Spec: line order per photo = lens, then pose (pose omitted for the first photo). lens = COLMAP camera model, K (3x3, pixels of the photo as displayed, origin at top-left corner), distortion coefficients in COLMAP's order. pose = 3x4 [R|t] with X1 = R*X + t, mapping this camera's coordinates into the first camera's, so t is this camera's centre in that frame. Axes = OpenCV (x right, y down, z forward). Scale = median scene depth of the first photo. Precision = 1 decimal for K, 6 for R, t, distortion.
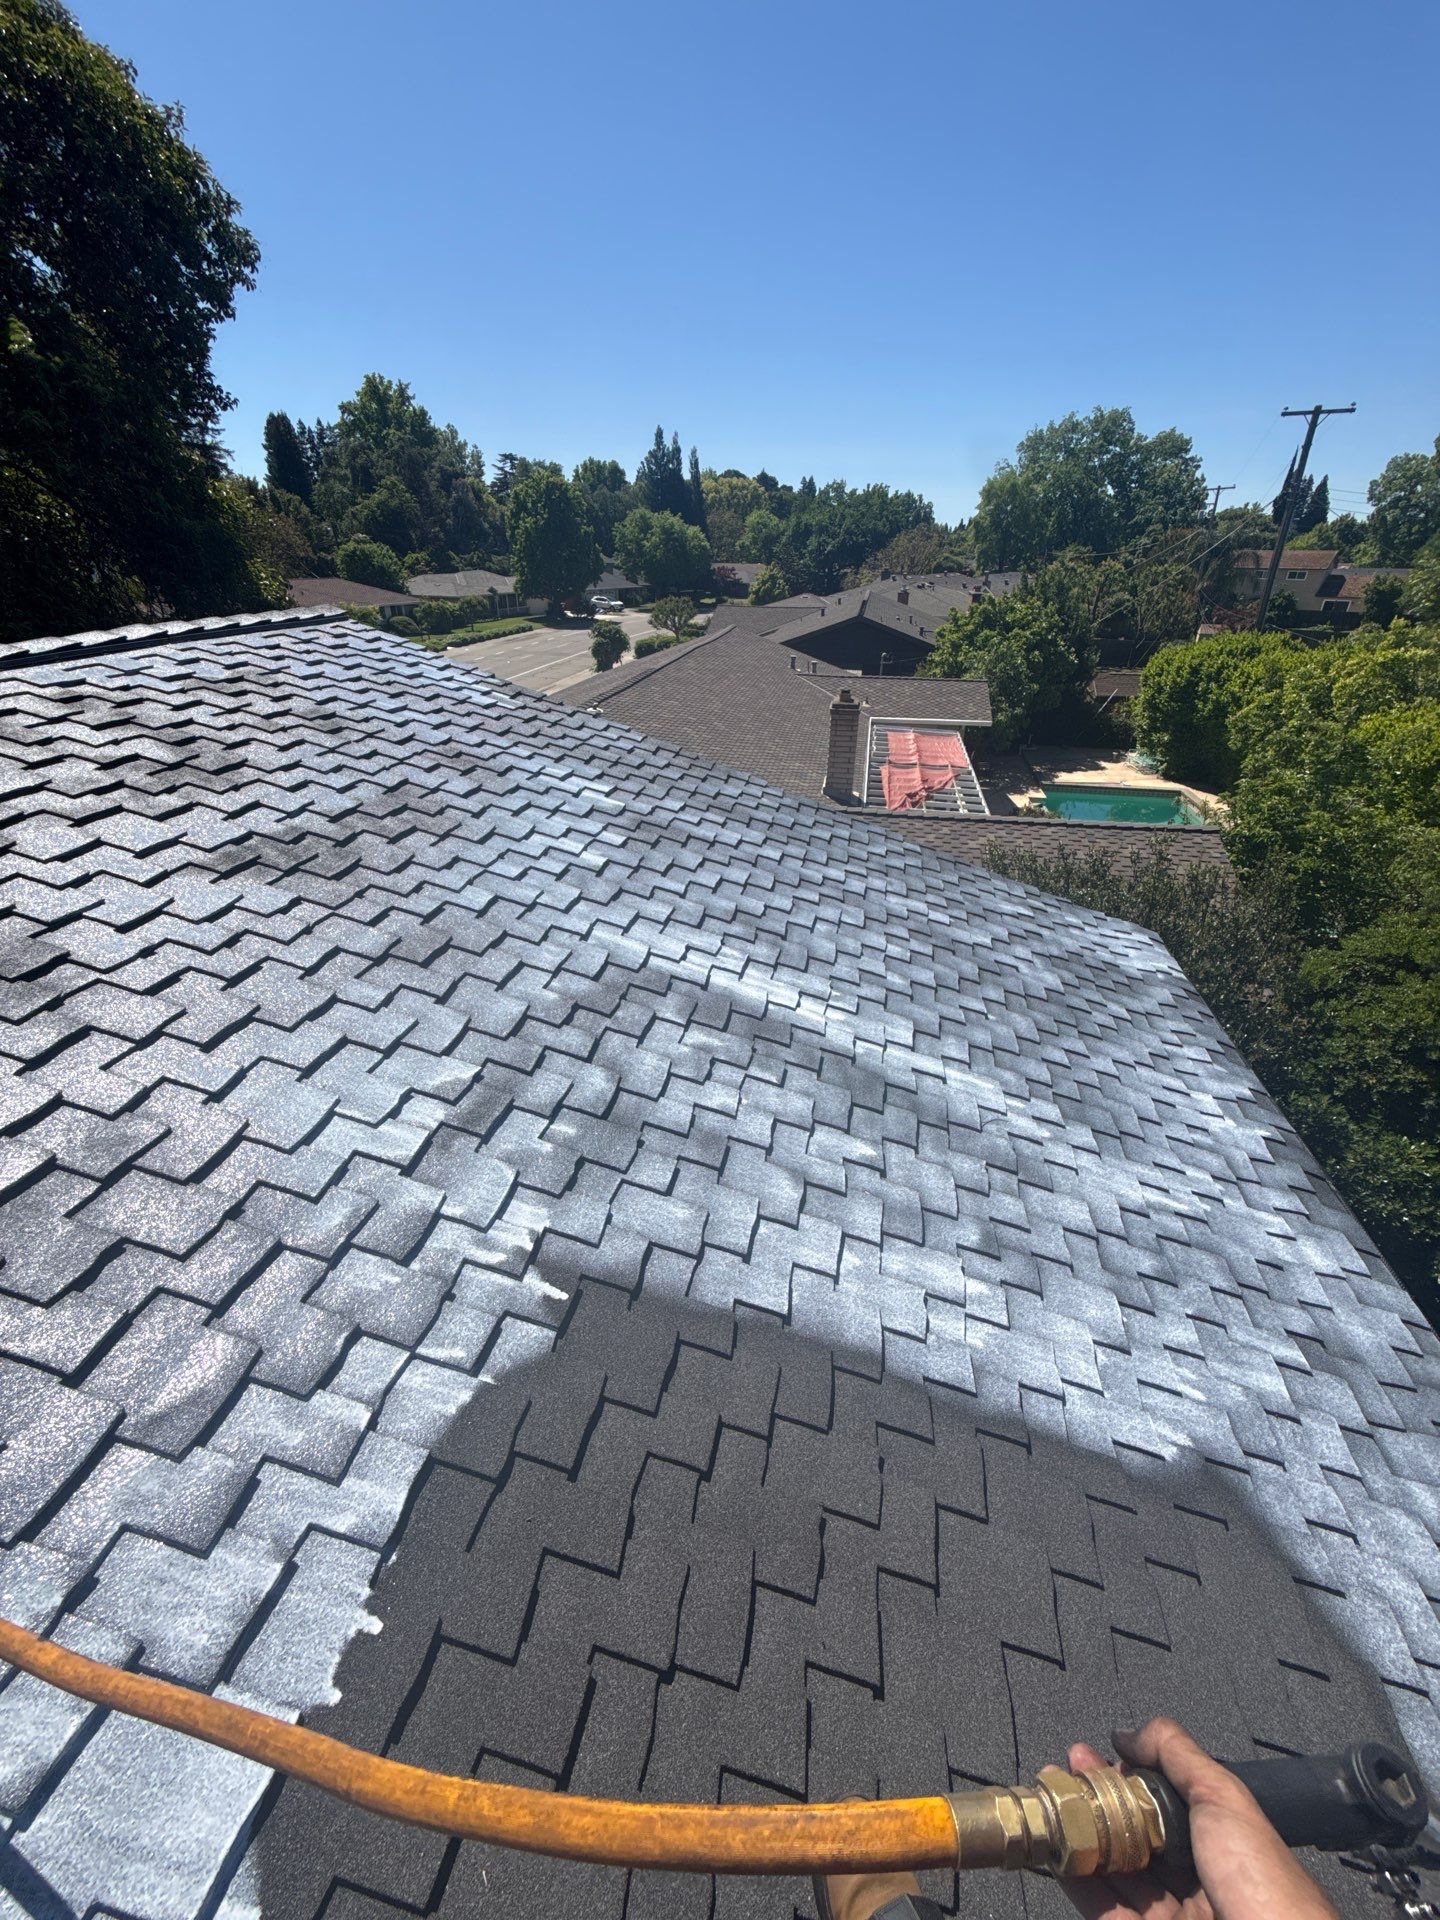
lens RADIAL K [[761.0, 0, 723.9], [0, 761.0, 956.1], [0, 0, 1]] dist [0.001907, 0.000276]
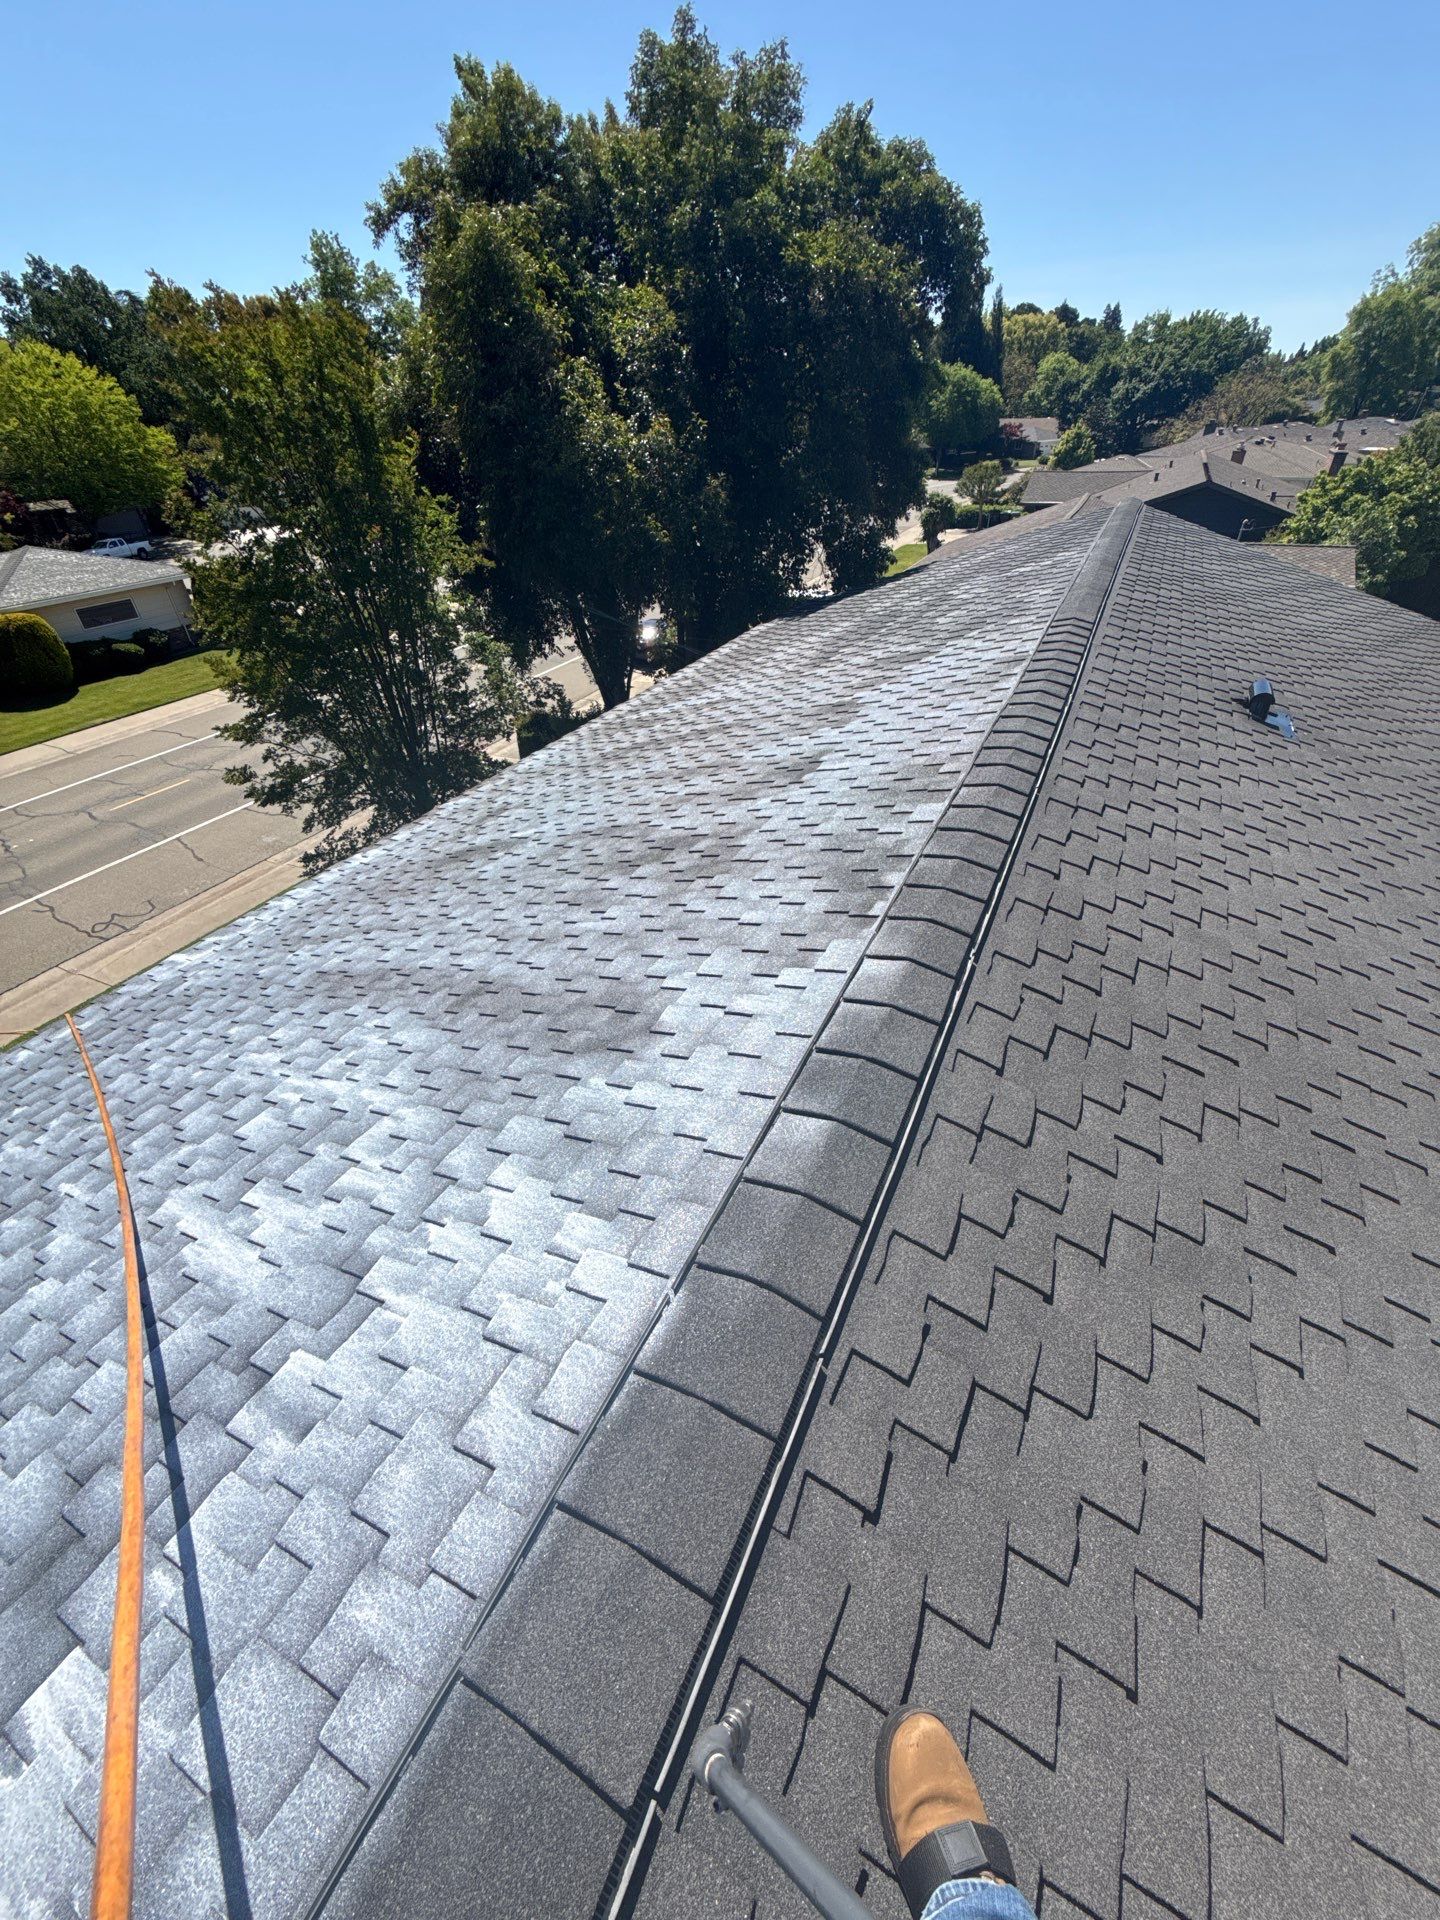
lens RADIAL K [[761.0, 0, 723.9], [0, 761.0, 956.1], [0, 0, 1]] dist [0.001907, 0.000276]
pose [[0.963447, 0.127522, -0.235601, -0.049438], [-0.094100, 0.984491, 0.148066, 0.034788], [0.250829, -0.120483, 0.960504, -0.085626]]
